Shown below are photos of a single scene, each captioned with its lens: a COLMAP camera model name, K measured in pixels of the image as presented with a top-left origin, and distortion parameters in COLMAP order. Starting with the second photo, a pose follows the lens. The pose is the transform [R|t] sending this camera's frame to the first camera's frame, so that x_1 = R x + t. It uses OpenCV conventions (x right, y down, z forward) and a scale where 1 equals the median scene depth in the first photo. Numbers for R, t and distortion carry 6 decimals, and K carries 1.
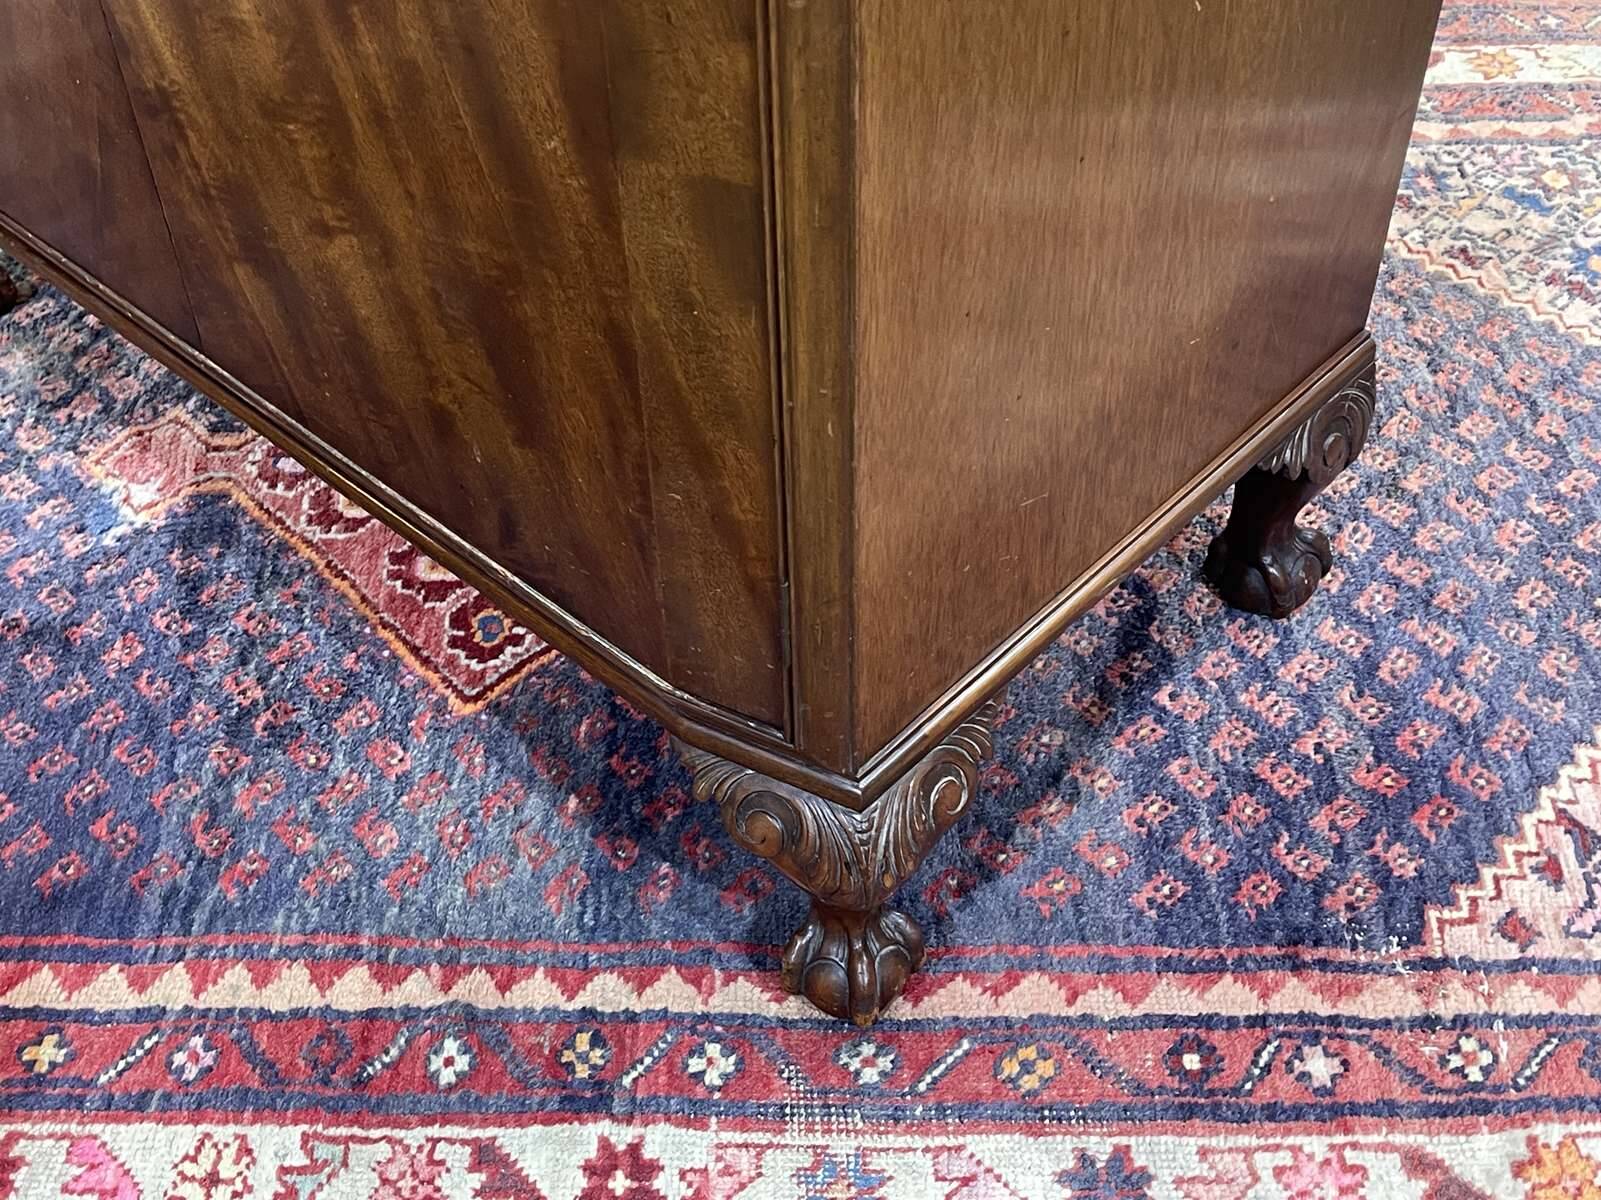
lens RADIAL K [[1970.5, 0, 812.7], [0, 1970.5, 574.3], [0, 0, 1]] dist [0.041171, 0.000000]
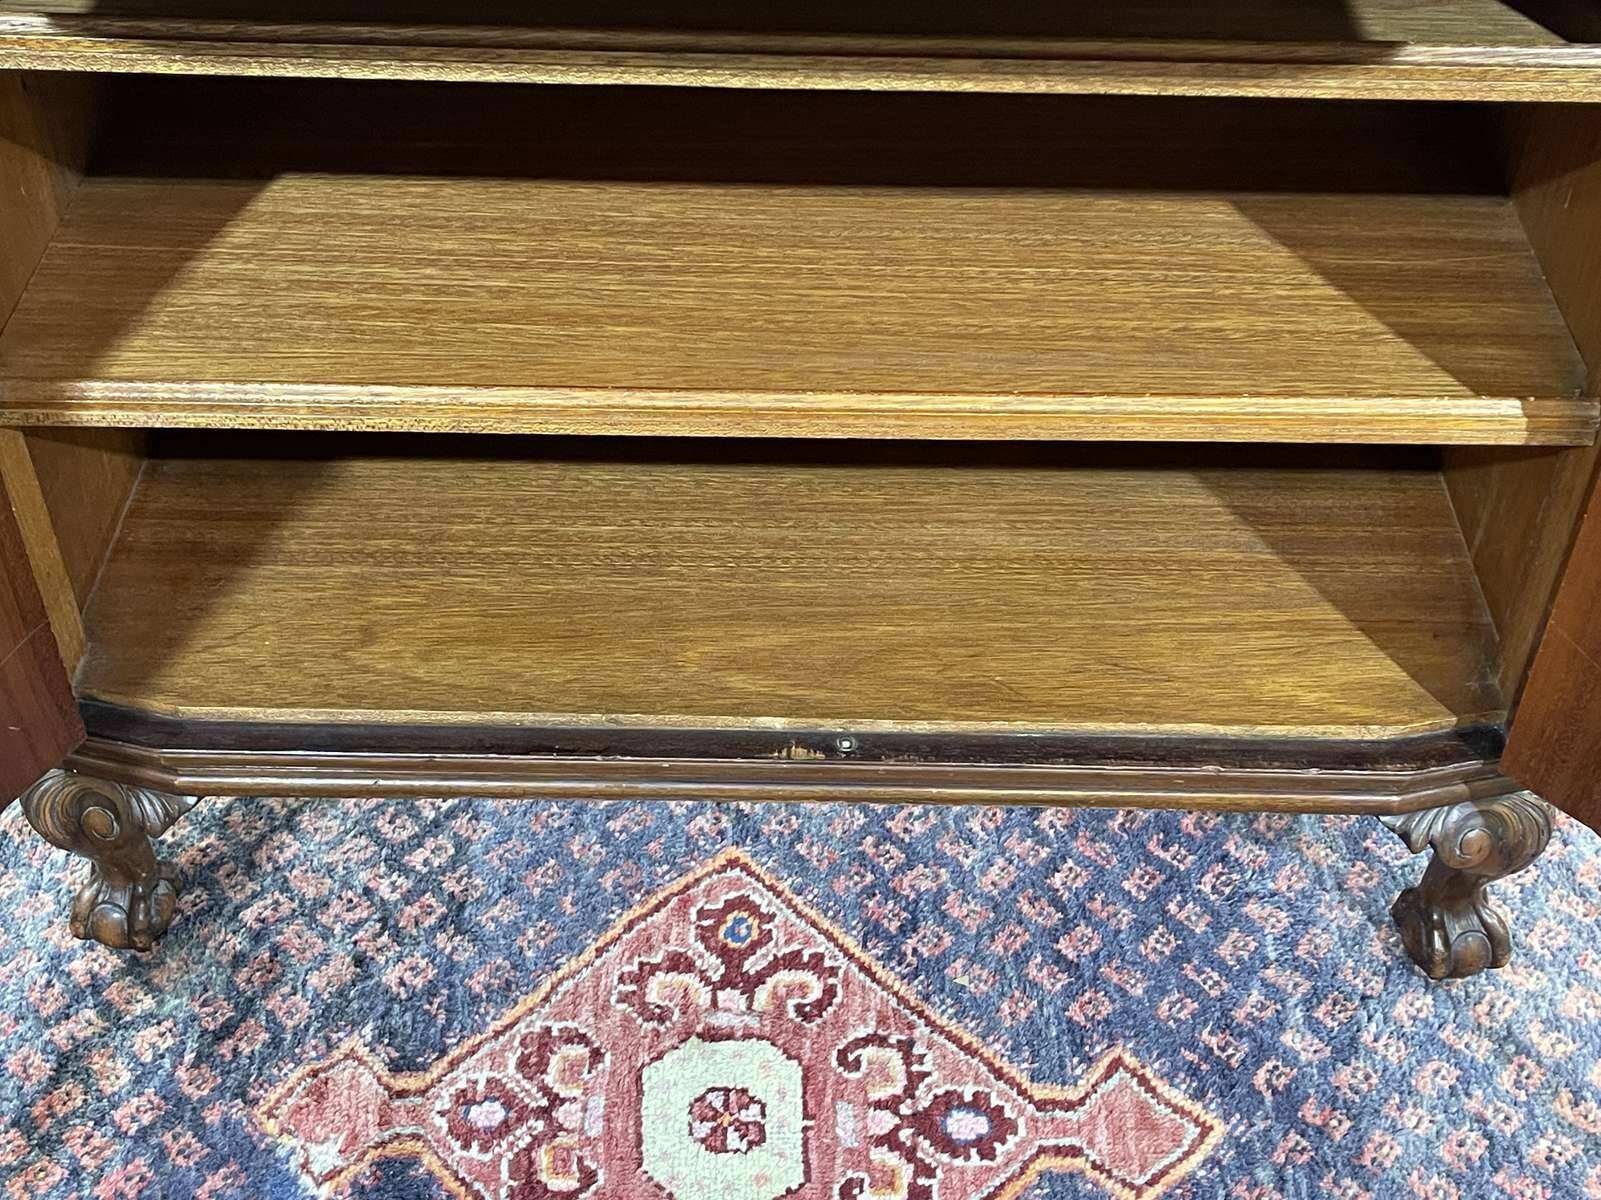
lens RADIAL K [[1970.5, 0, 788.2], [0, 1970.5, 588.3], [0, 0, 1]] dist [0.041171, 0.000000]
pose [[0.999828, 0.002530, 0.018397, -0.169879], [-0.001333, 0.997896, -0.064828, -0.285324], [-0.018523, 0.064792, 0.997727, 0.092419]]
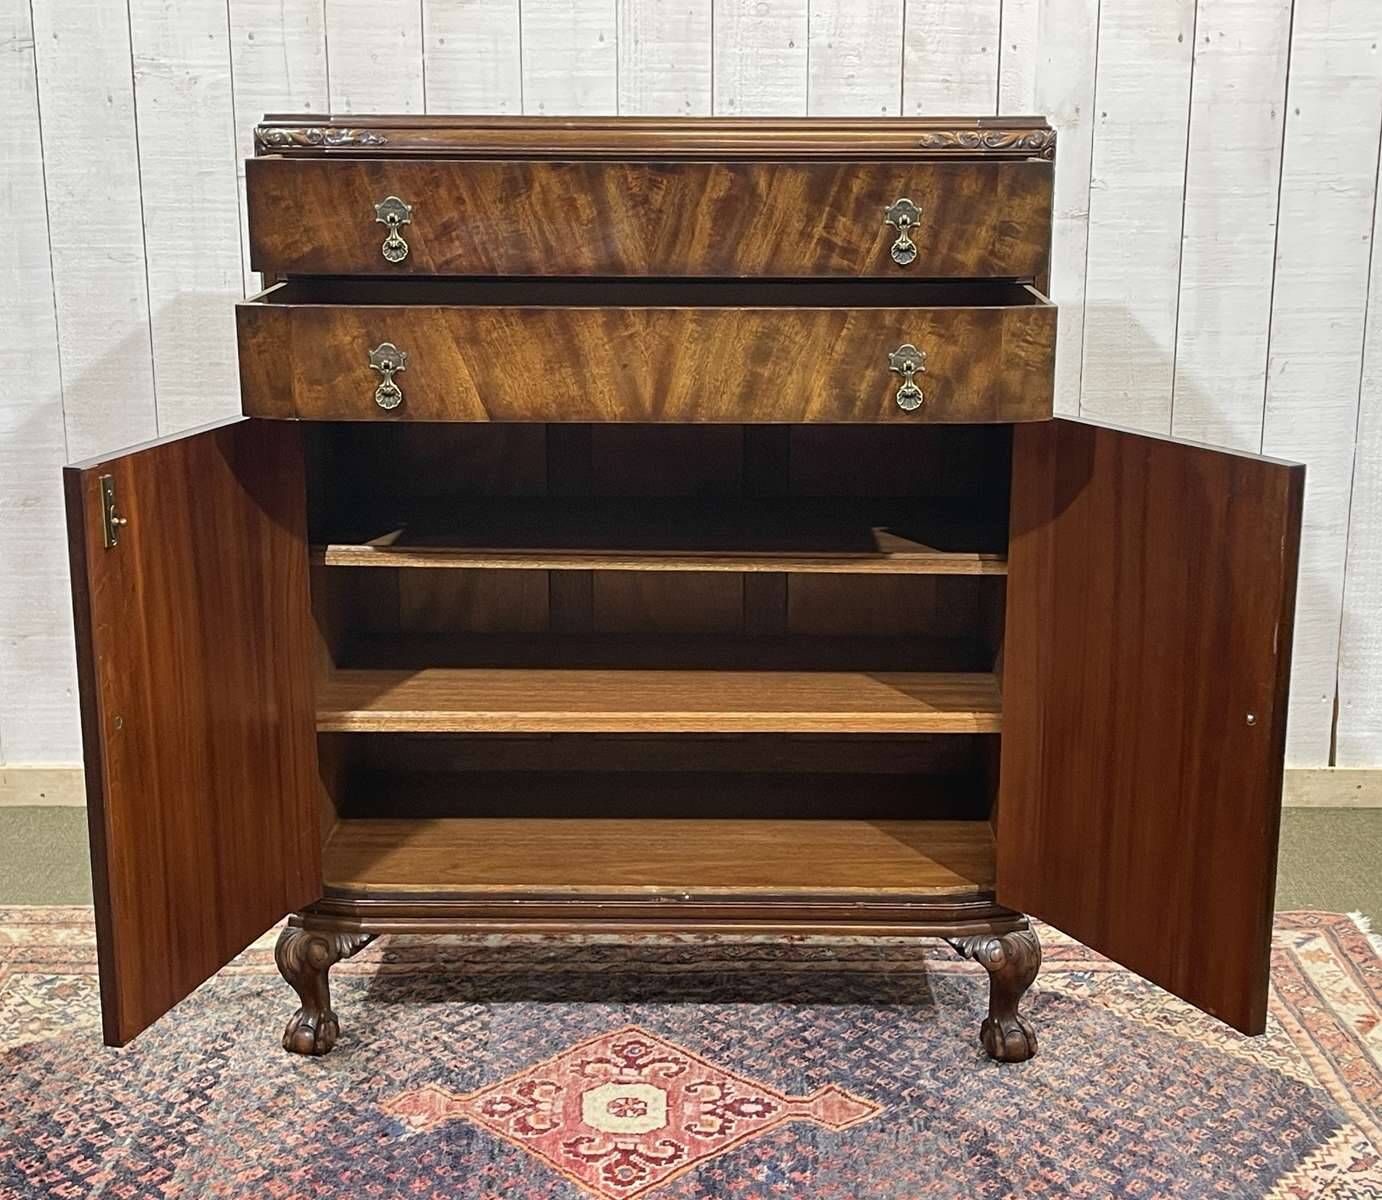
lens RADIAL K [[1976.6, 0, 705.9], [0, 1976.6, 610.5], [0, 0, 1]] dist [0.034609, 0.000000]
pose [[0.999786, 0.008283, 0.018964, -0.143384], [0.003056, 0.847245, -0.531194, 0.601167], [-0.020467, 0.531138, 0.847038, -0.857124]]
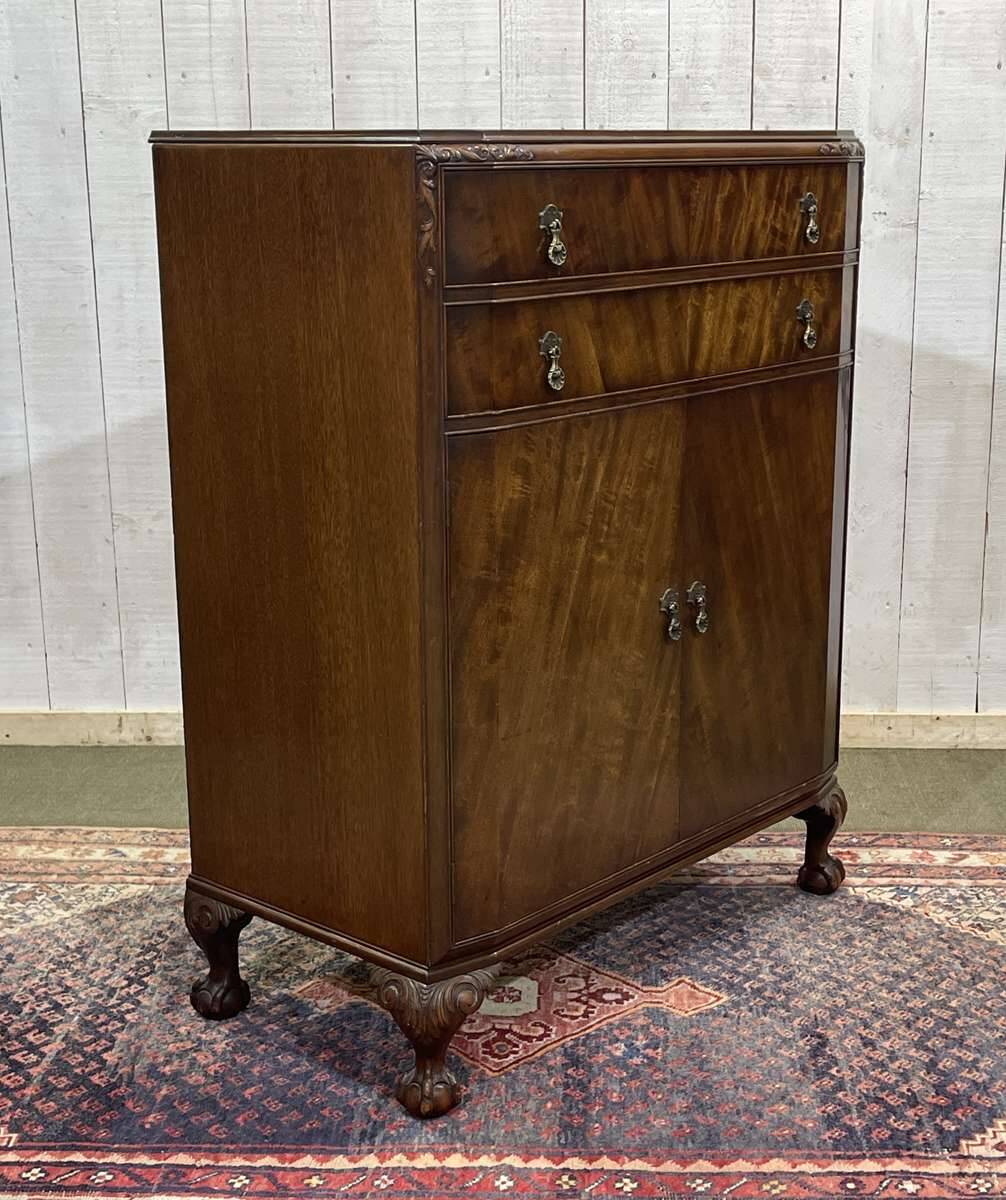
lens RADIAL K [[1763.9, 0, 527.2], [0, 1763.9, 609.5], [0, 0, 1]] dist [0.042207, 0.000000]
pose [[0.999723, 0.007941, -0.022170, -0.110505], [-0.018456, 0.848929, -0.528185, 0.672362], [0.014626, 0.528448, 0.848840, -0.879687]]
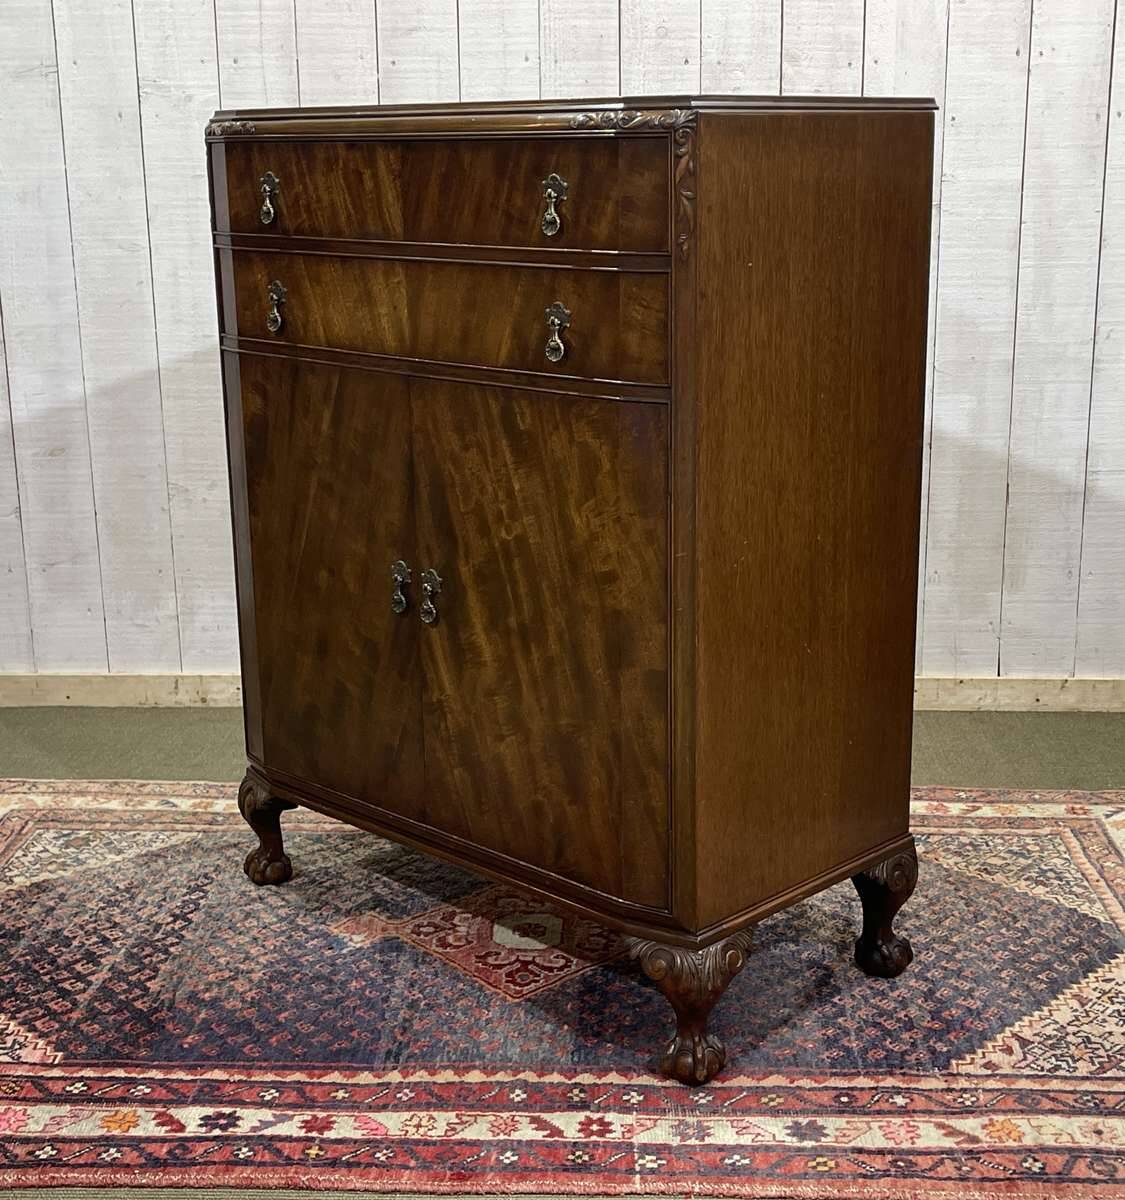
lens RADIAL K [[1742.9, 0, 594.0], [0, 1742.9, 606.3], [0, 0, 1]] dist [0.058793, 0.000000]
pose [[0.999567, 0.010315, -0.027569, -0.042451], [-0.023317, 0.849108, -0.527704, 0.762130], [0.017965, 0.528118, 0.848981, -0.926852]]
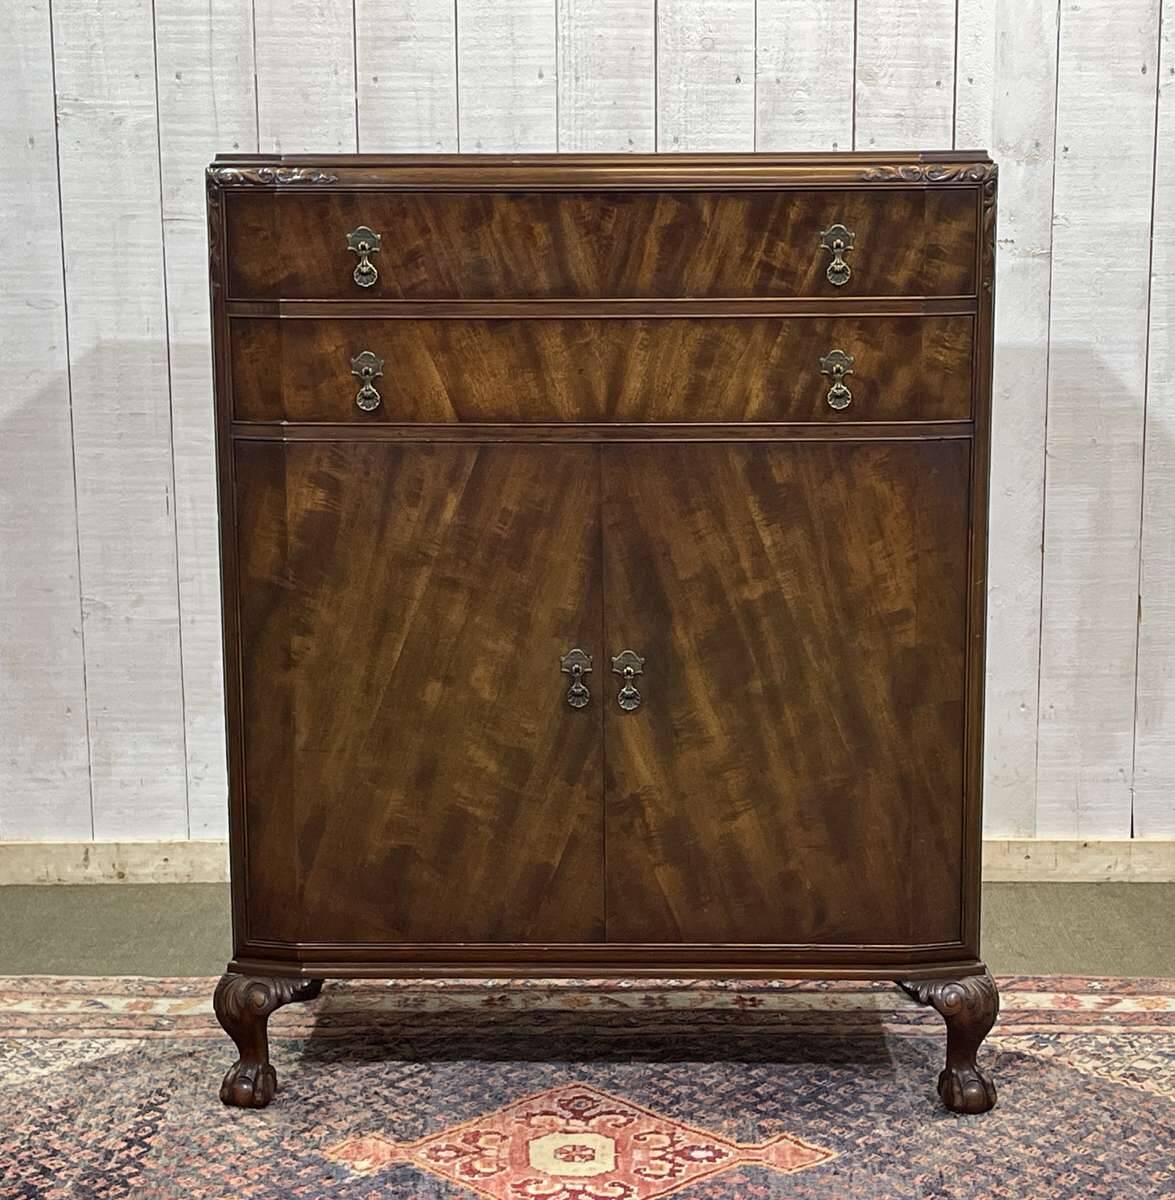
lens RADIAL K [[2393.8, 0, 606.6], [0, 2393.8, 616.0], [0, 0, 1]] dist [0.051239, 0.000000]
pose [[0.999984, 0.005144, 0.002200, -0.157885], [-0.002928, 0.816260, -0.577677, 0.912741], [-0.004767, 0.577662, 0.816262, -1.149223]]
